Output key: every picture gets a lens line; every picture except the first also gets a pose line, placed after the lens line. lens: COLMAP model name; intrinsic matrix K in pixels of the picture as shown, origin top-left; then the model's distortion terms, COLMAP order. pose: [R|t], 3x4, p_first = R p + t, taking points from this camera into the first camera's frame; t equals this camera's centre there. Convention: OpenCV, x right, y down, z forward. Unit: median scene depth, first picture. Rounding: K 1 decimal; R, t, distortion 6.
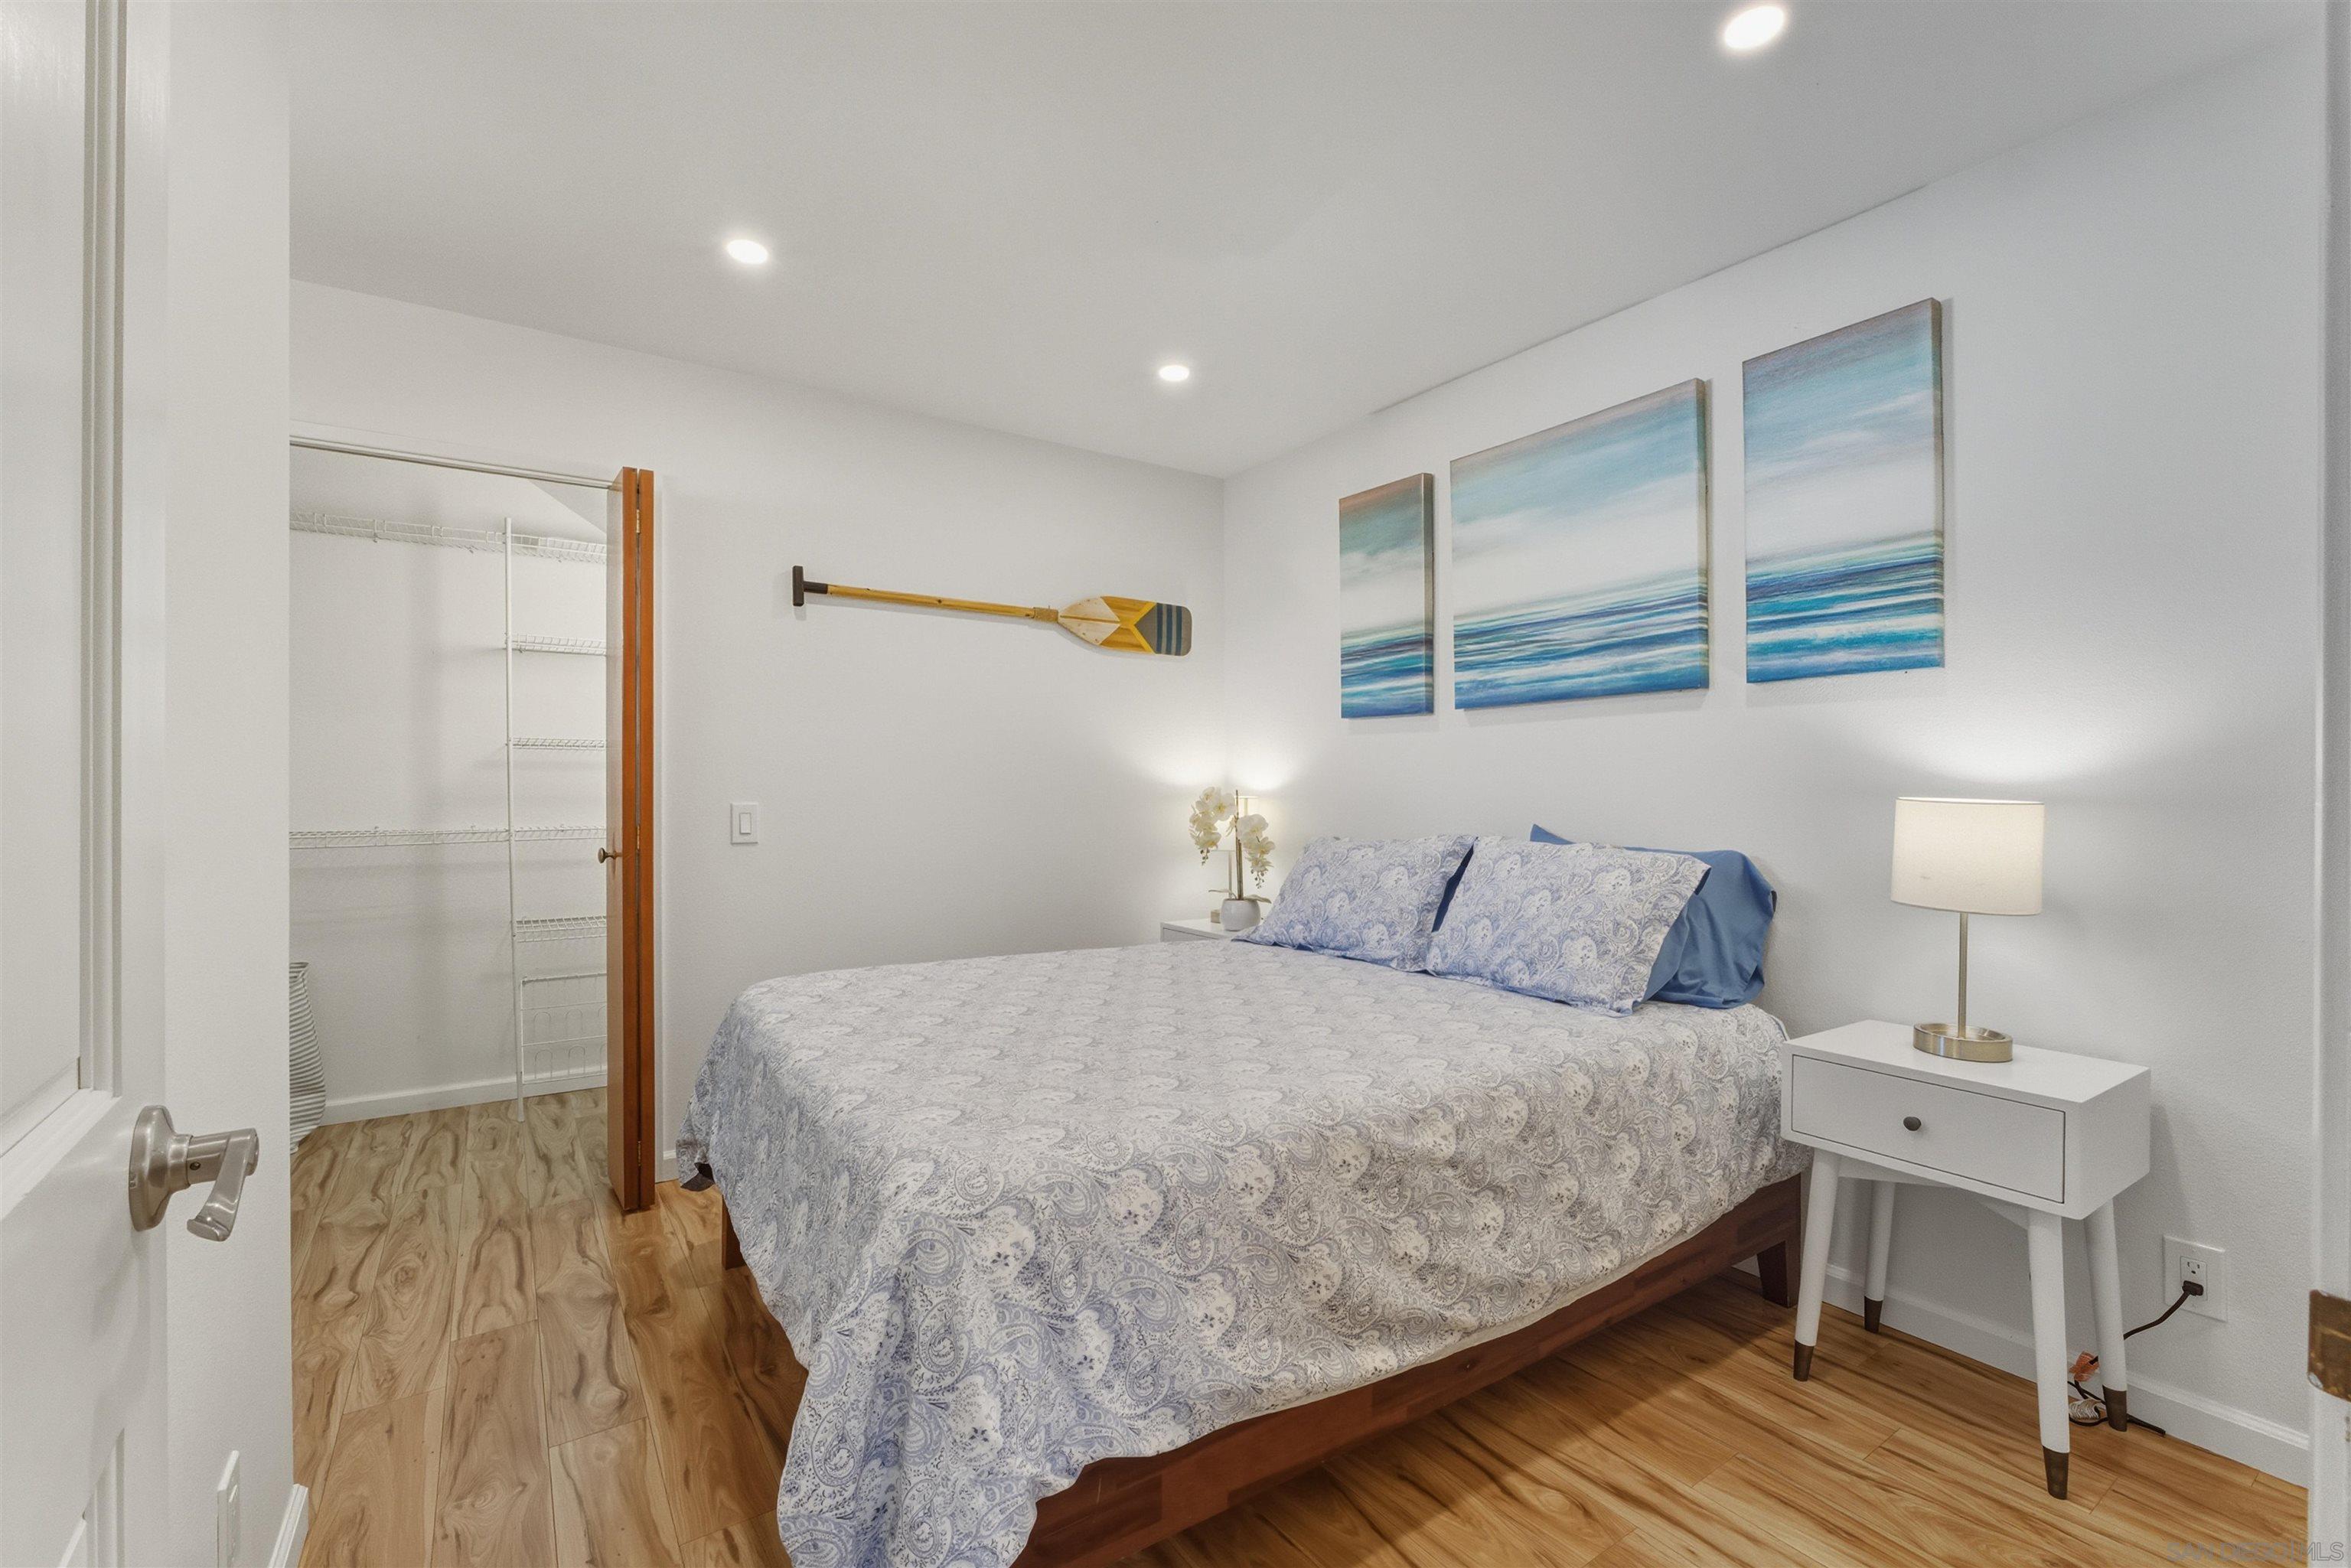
lens RADIAL K [[1019.9, 0, 1158.2], [0, 1019.9, 778.7], [0, 0, 1]] dist [-0.011661, 0.001573]
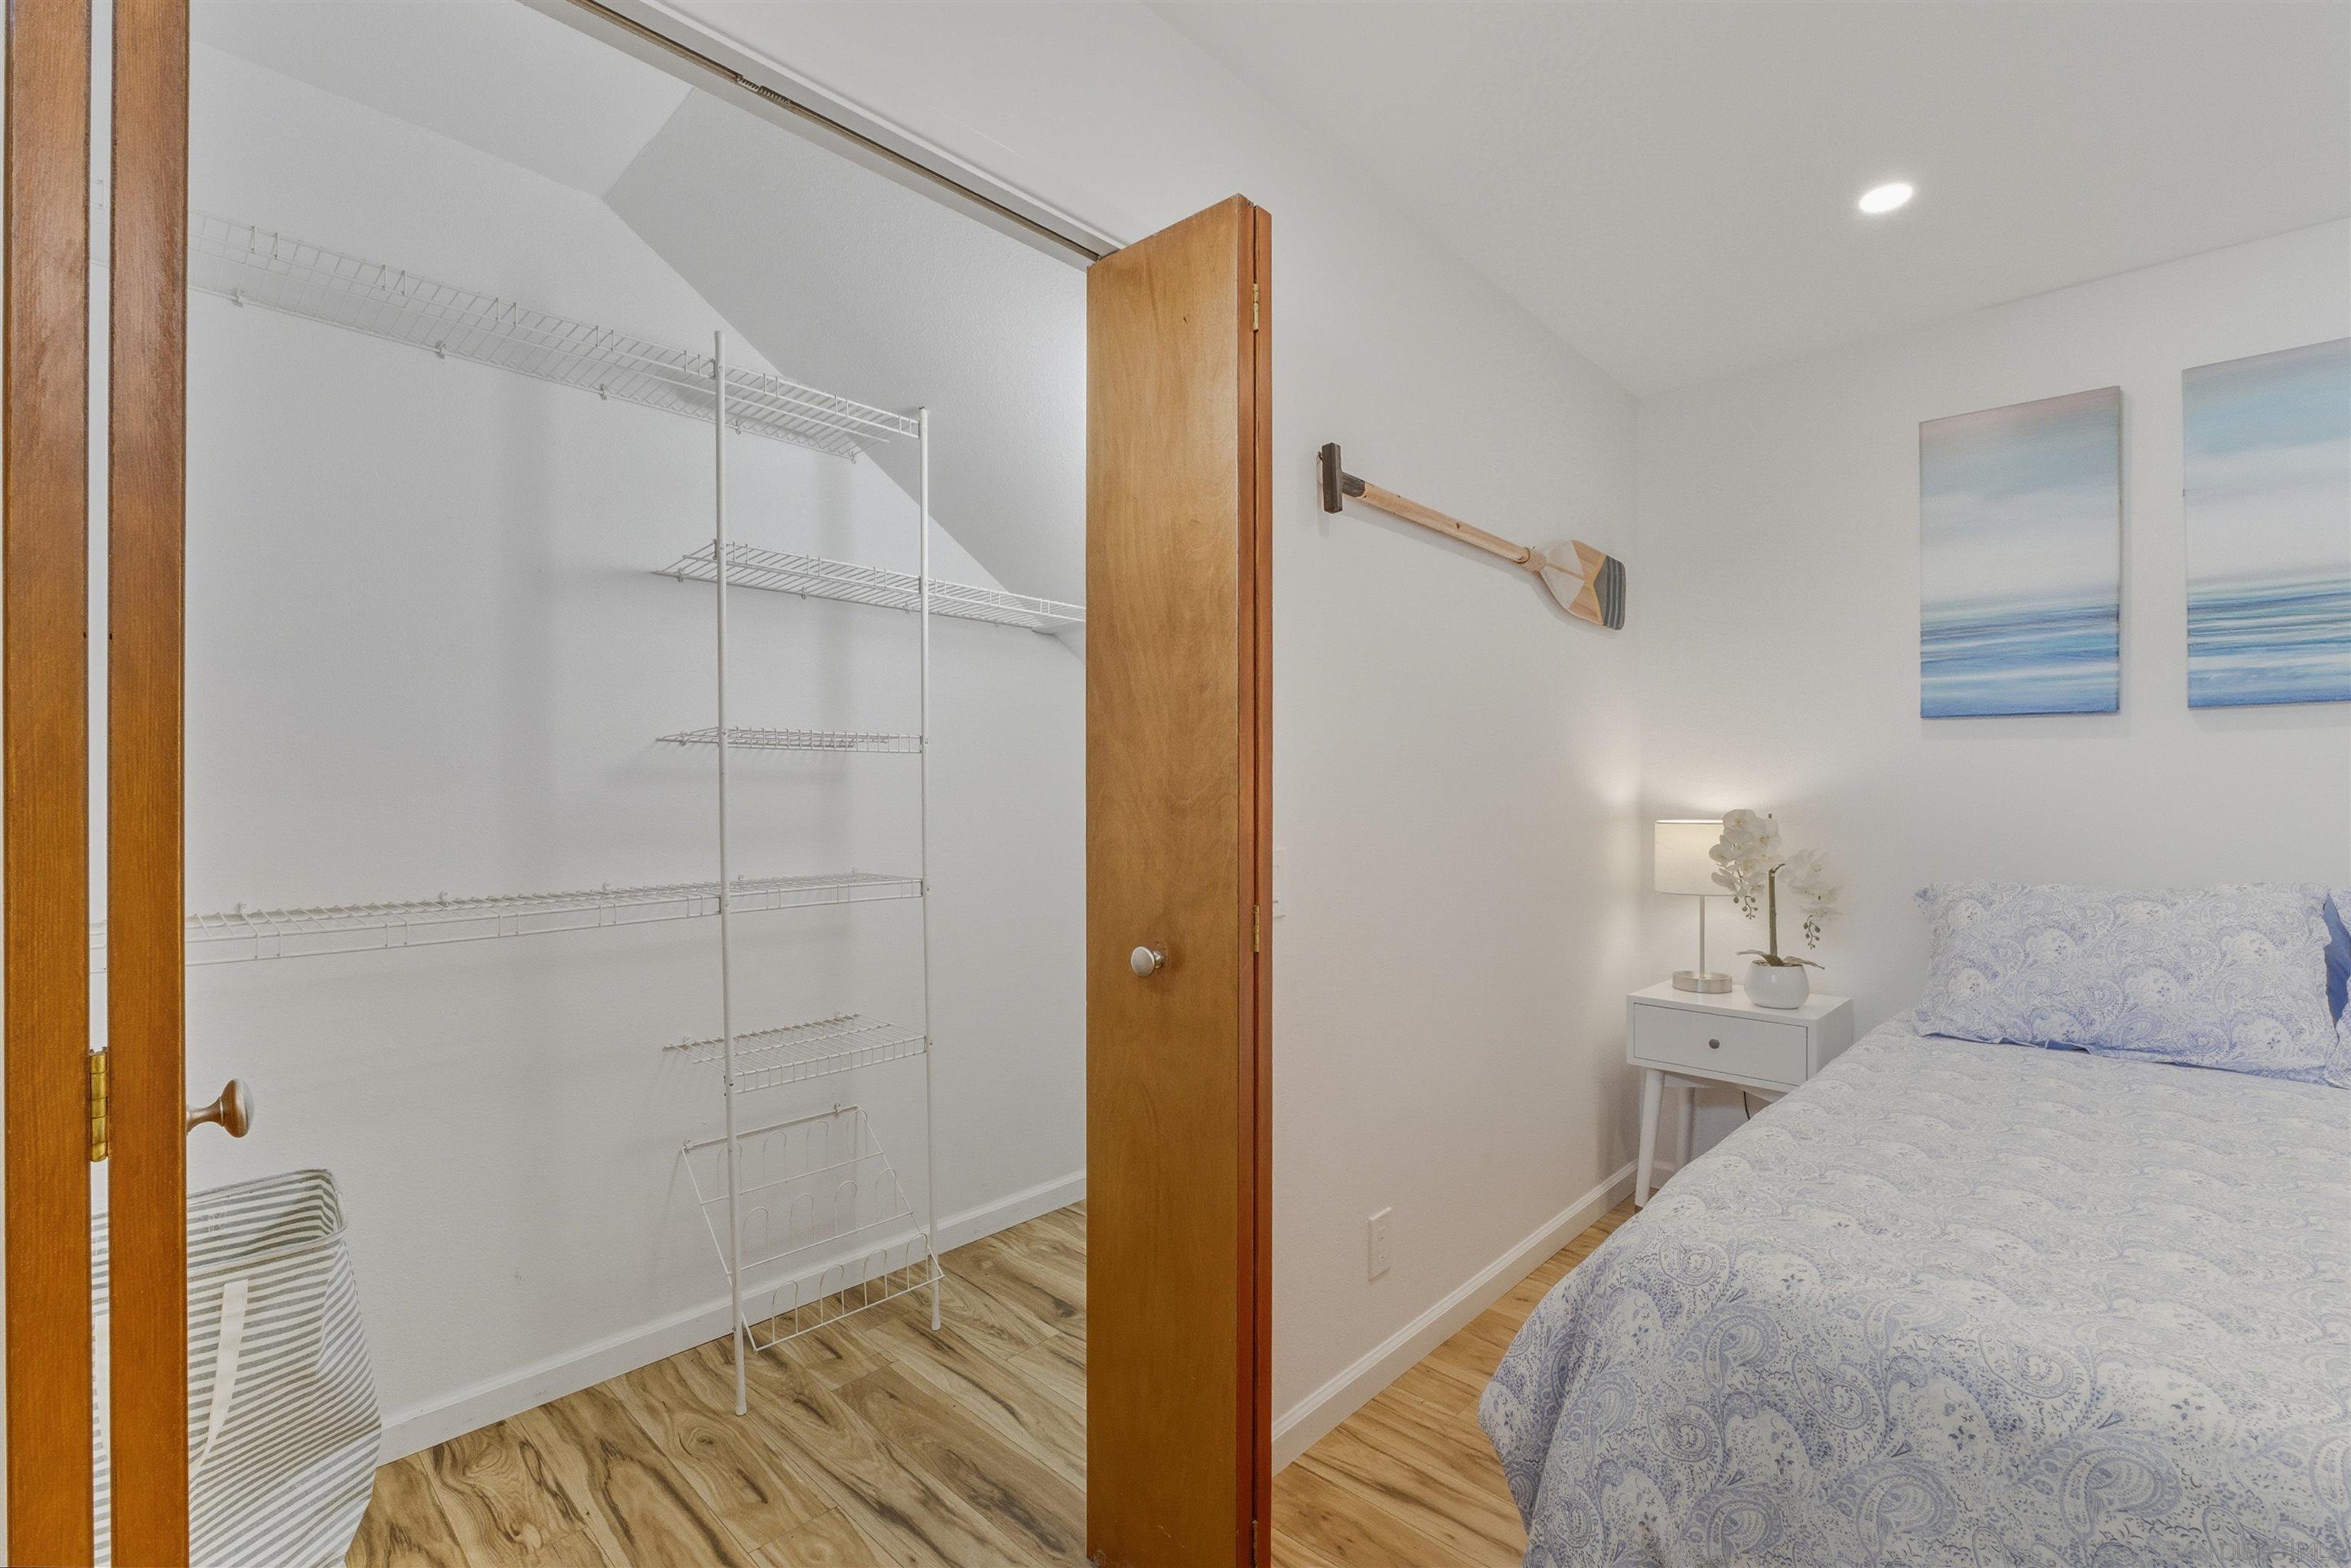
lens RADIAL K [[1019.9, 0, 1139.0], [0, 1019.9, 780.0], [0, 0, 1]] dist [-0.011661, 0.001573]
pose [[0.975702, 0.002416, 0.219091, -0.581270], [-0.002148, 0.999997, -0.001461, -0.012917], [-0.219093, 0.000955, 0.975703, 0.437581]]
